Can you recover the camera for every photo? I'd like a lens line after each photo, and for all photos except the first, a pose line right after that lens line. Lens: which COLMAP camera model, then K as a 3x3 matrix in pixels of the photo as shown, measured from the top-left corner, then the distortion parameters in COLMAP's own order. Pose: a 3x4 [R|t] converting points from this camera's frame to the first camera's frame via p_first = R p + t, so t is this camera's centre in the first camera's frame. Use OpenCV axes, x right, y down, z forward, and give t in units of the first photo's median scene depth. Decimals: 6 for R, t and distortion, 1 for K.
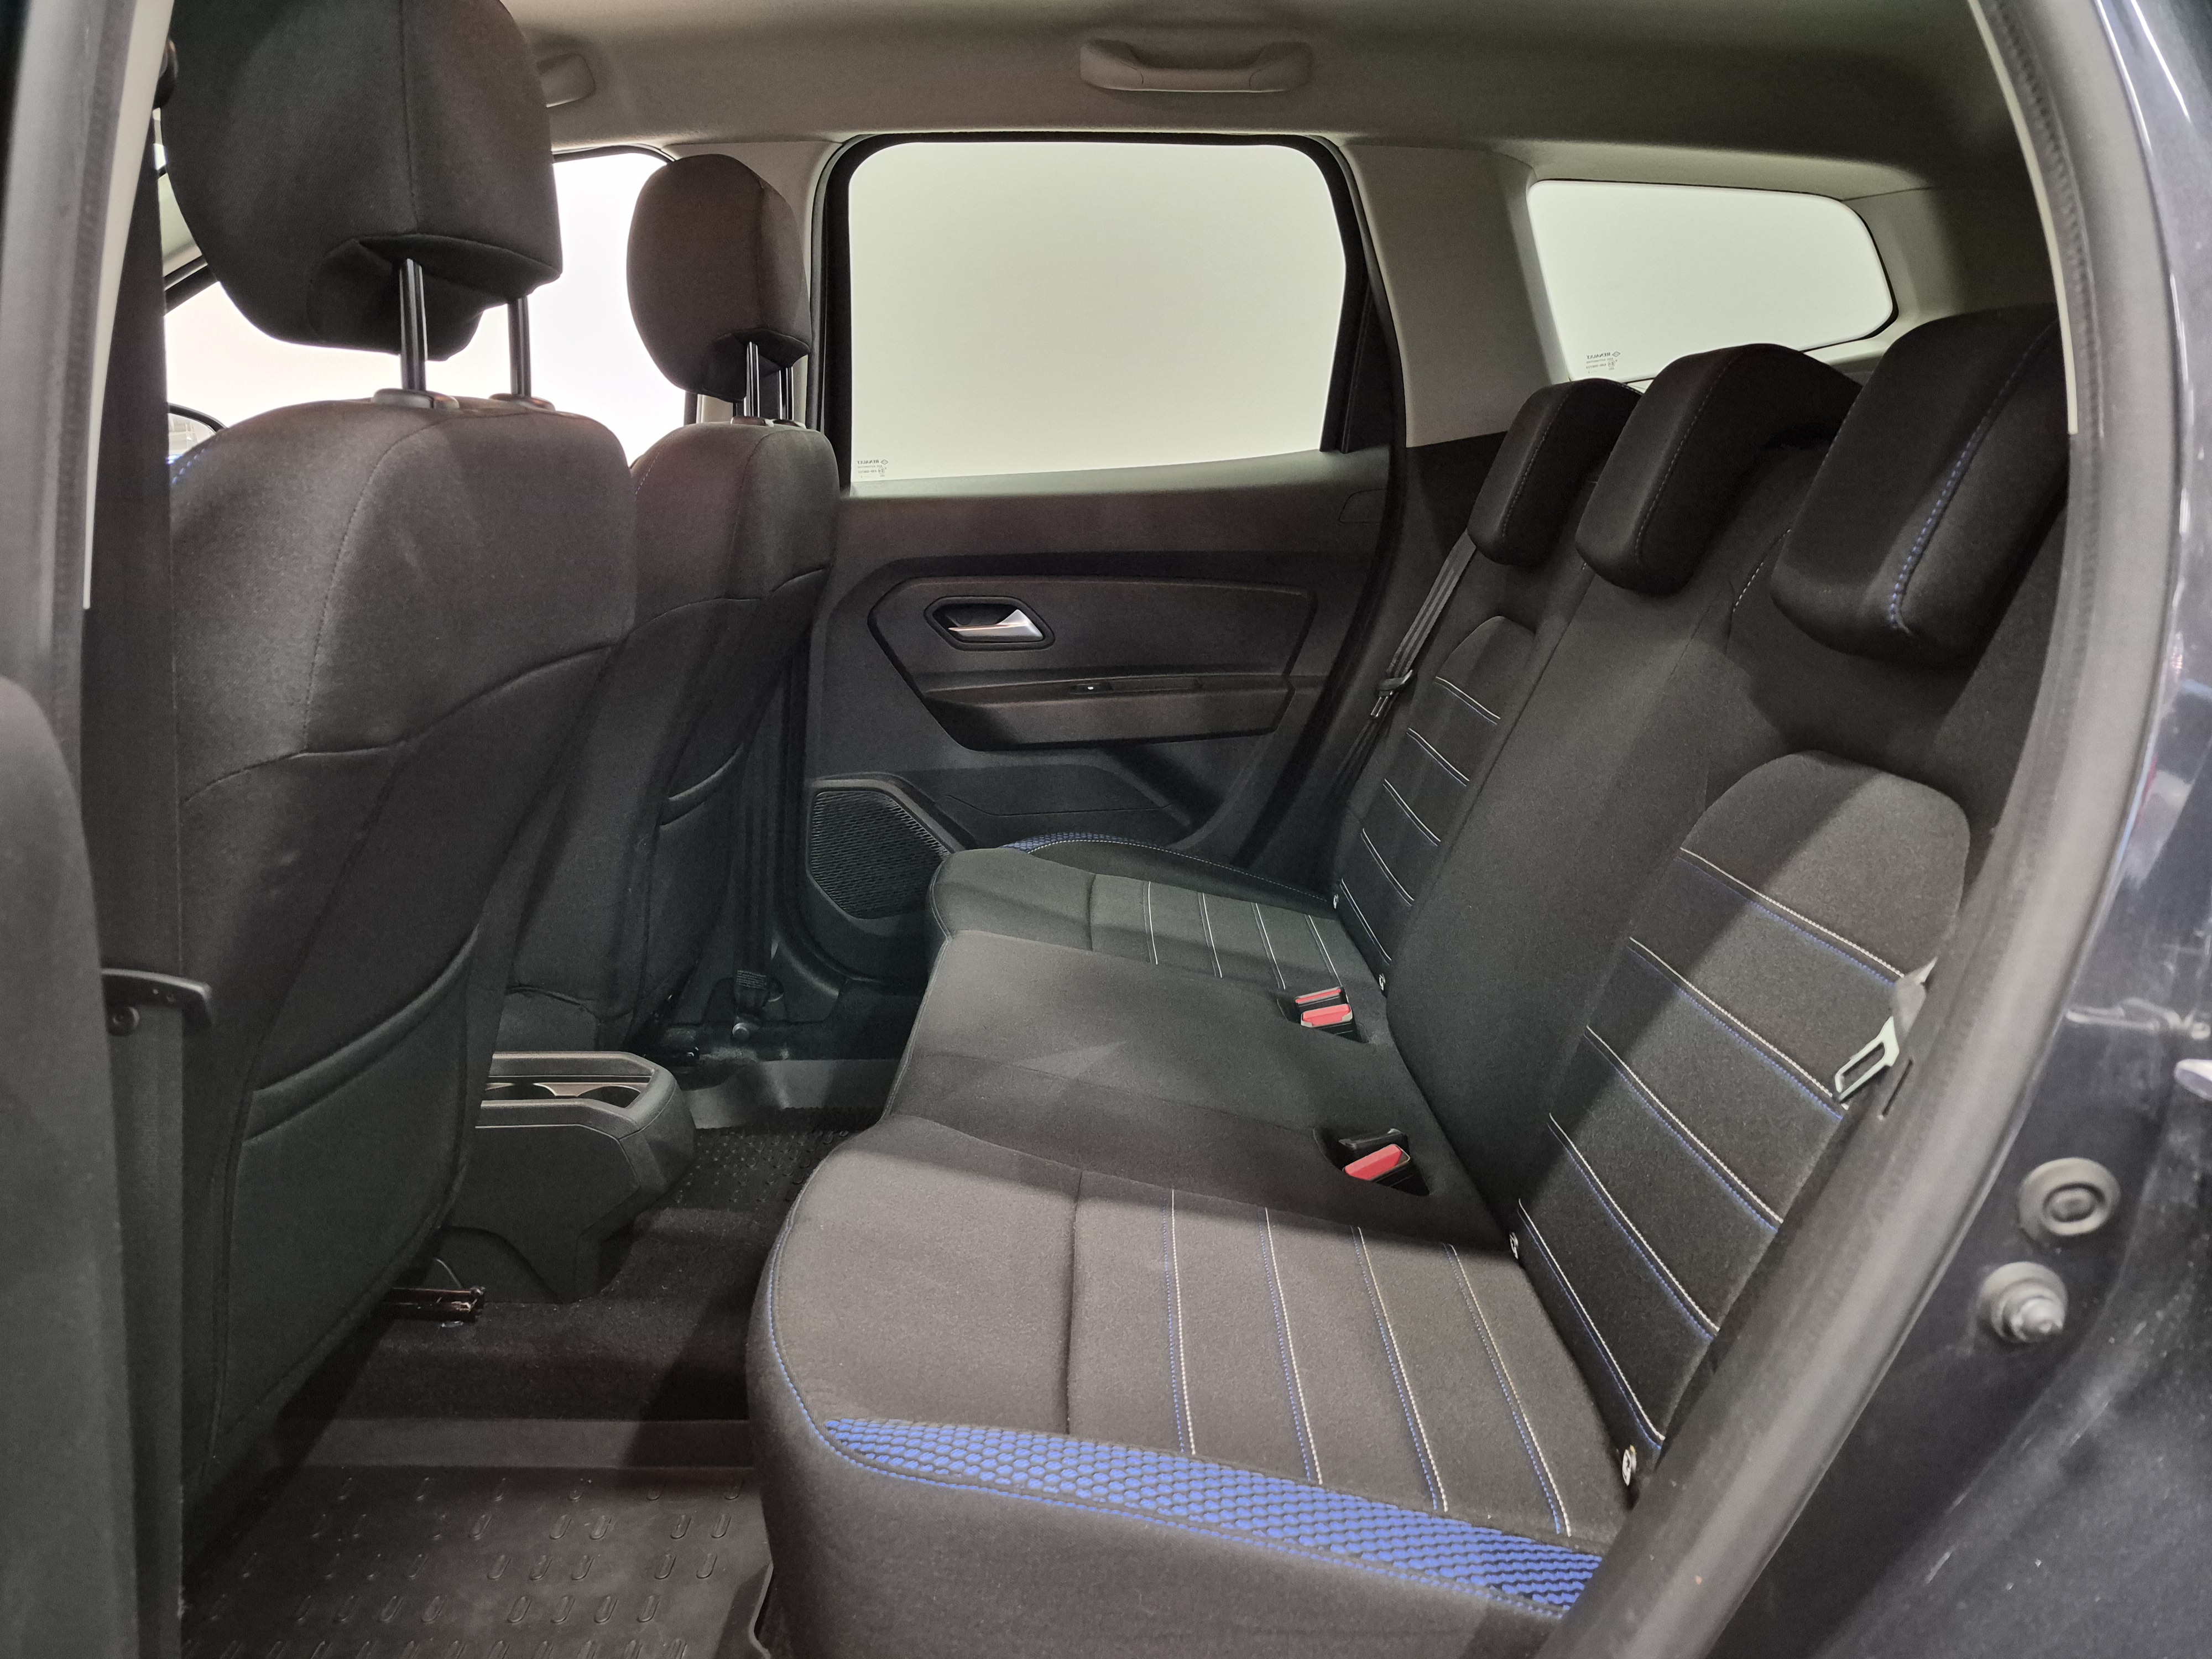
lens RADIAL K [[1495.9, 0, 1112.2], [0, 1495.9, 845.5], [0, 0, 1]] dist [0.070292, -0.158428]
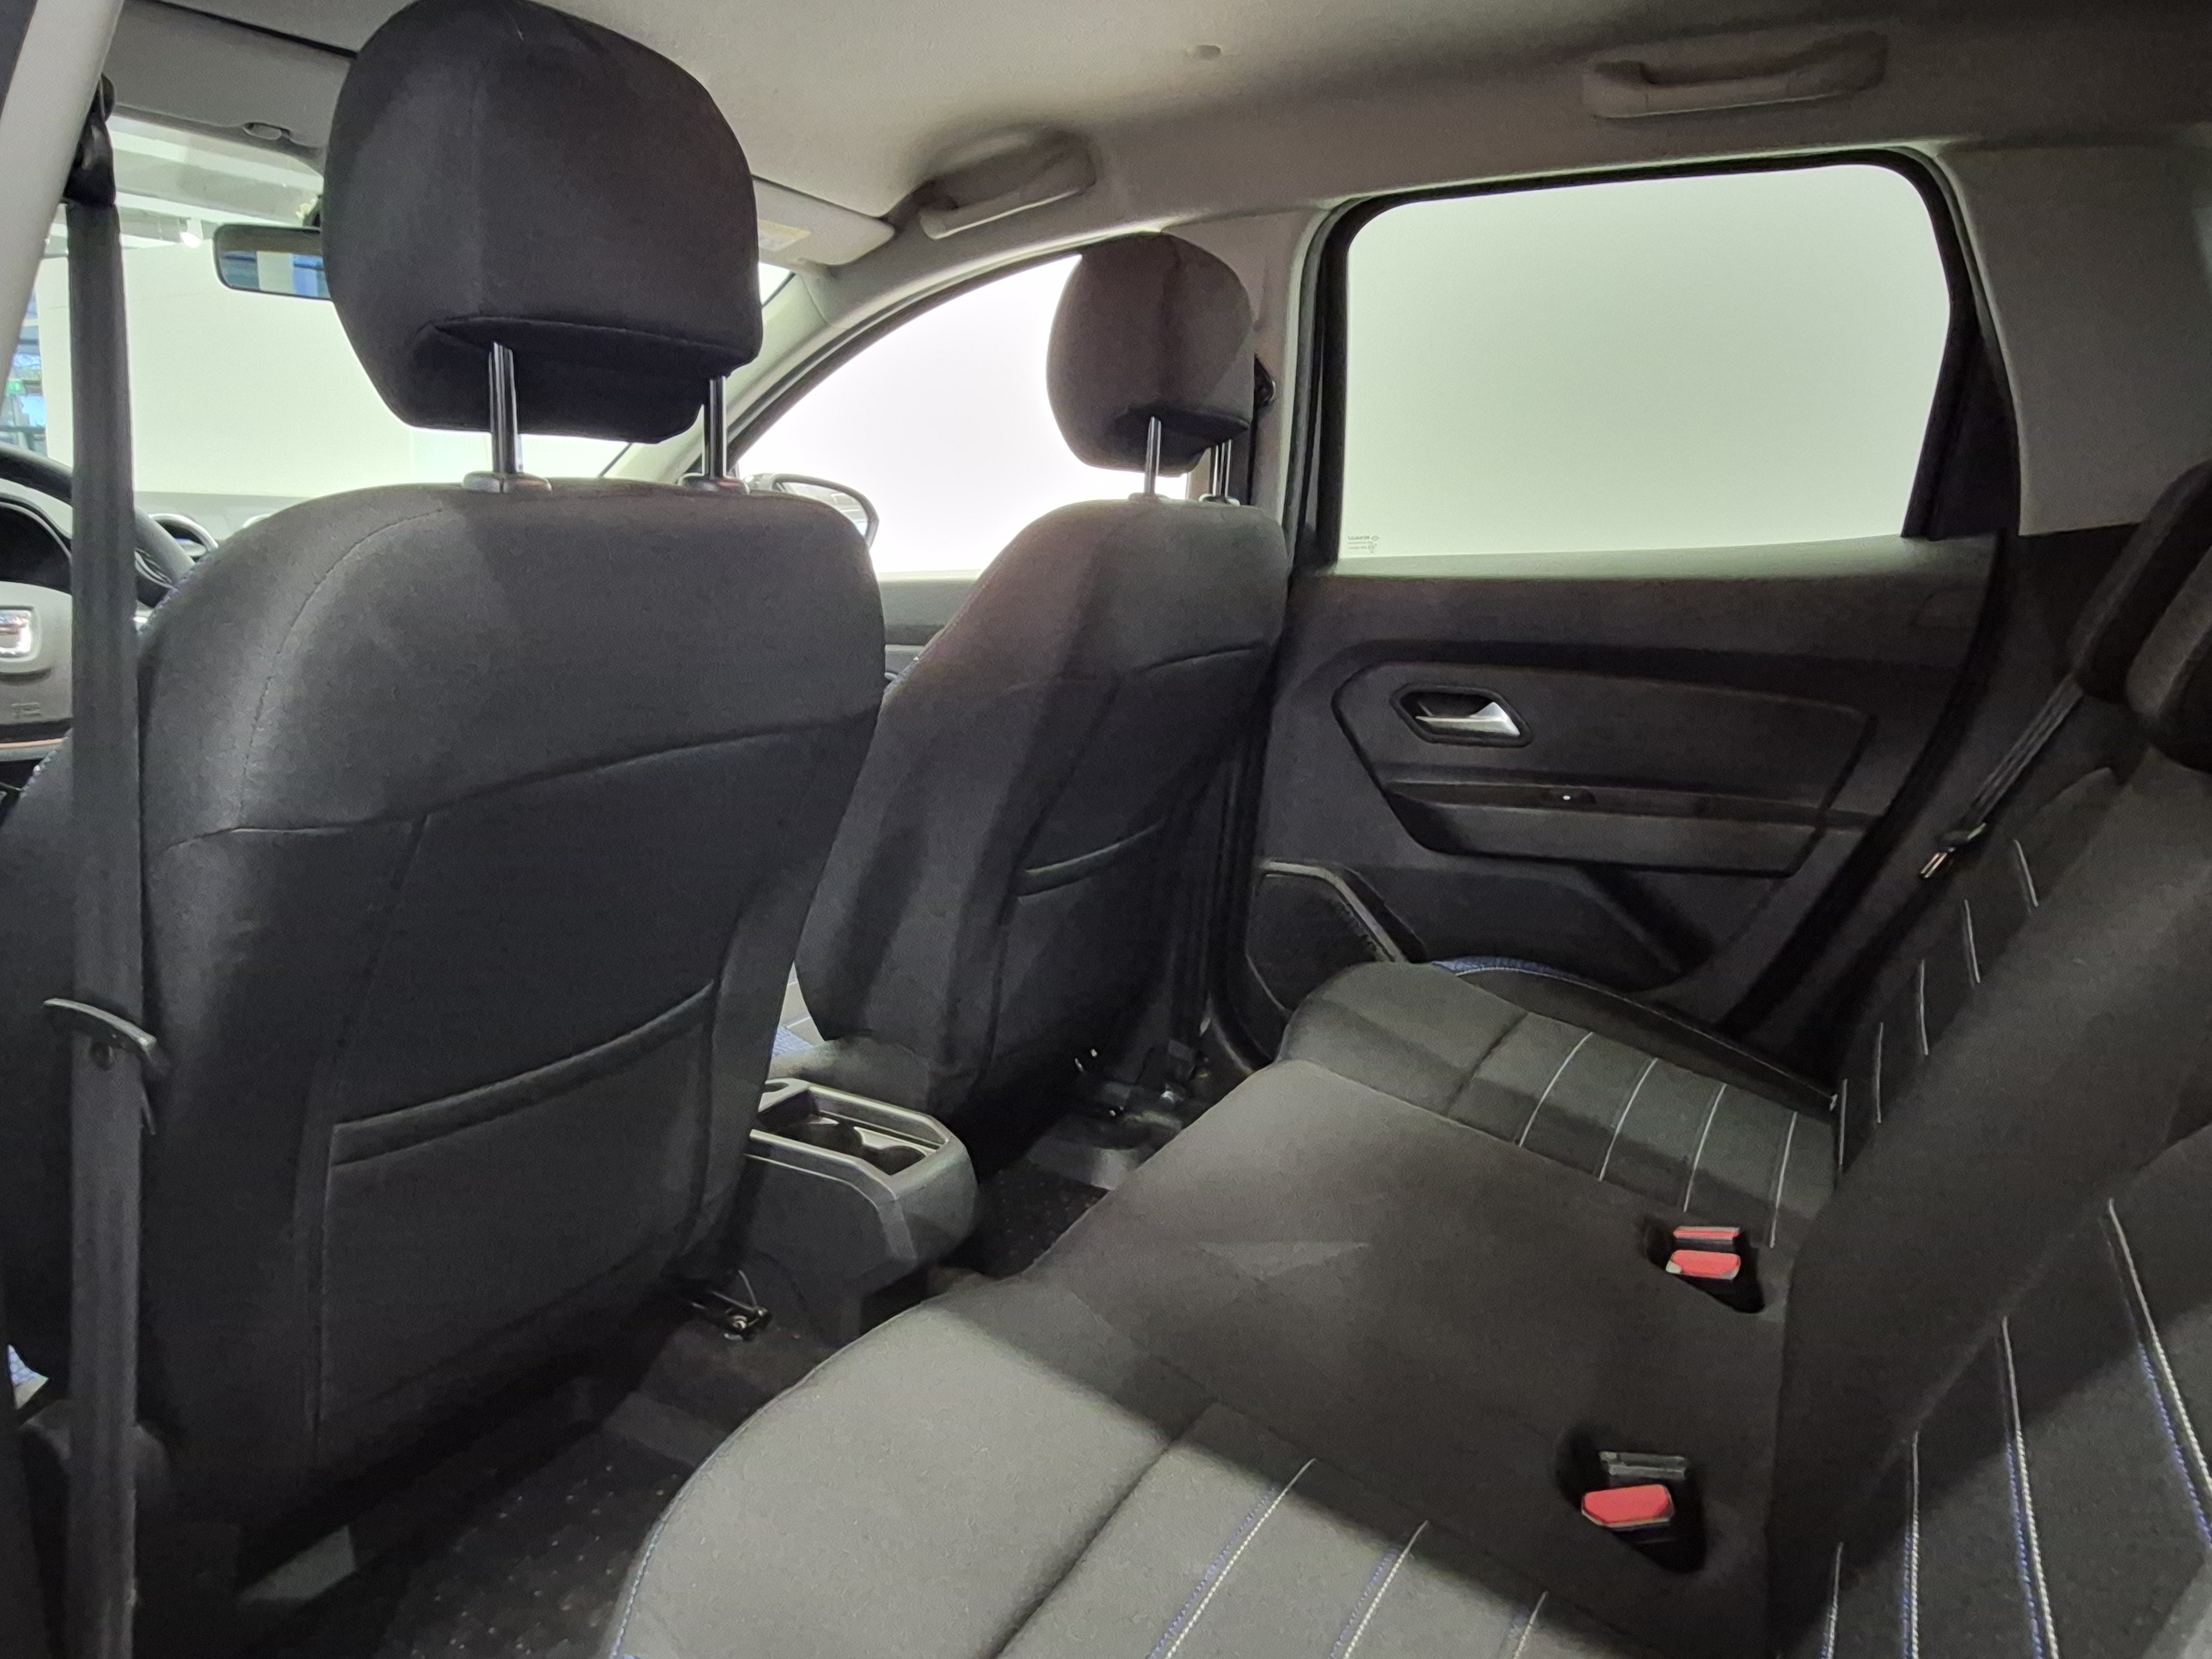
lens RADIAL K [[1394.3, 0, 1106.2], [0, 1394.3, 839.4], [0, 0, 1]] dist [-0.022365, 0.000944]
pose [[0.865121, 0.123811, -0.486042, 0.156239], [-0.137847, 0.990429, 0.006938, -0.052094], [0.482250, 0.060997, 0.873908, 0.170565]]
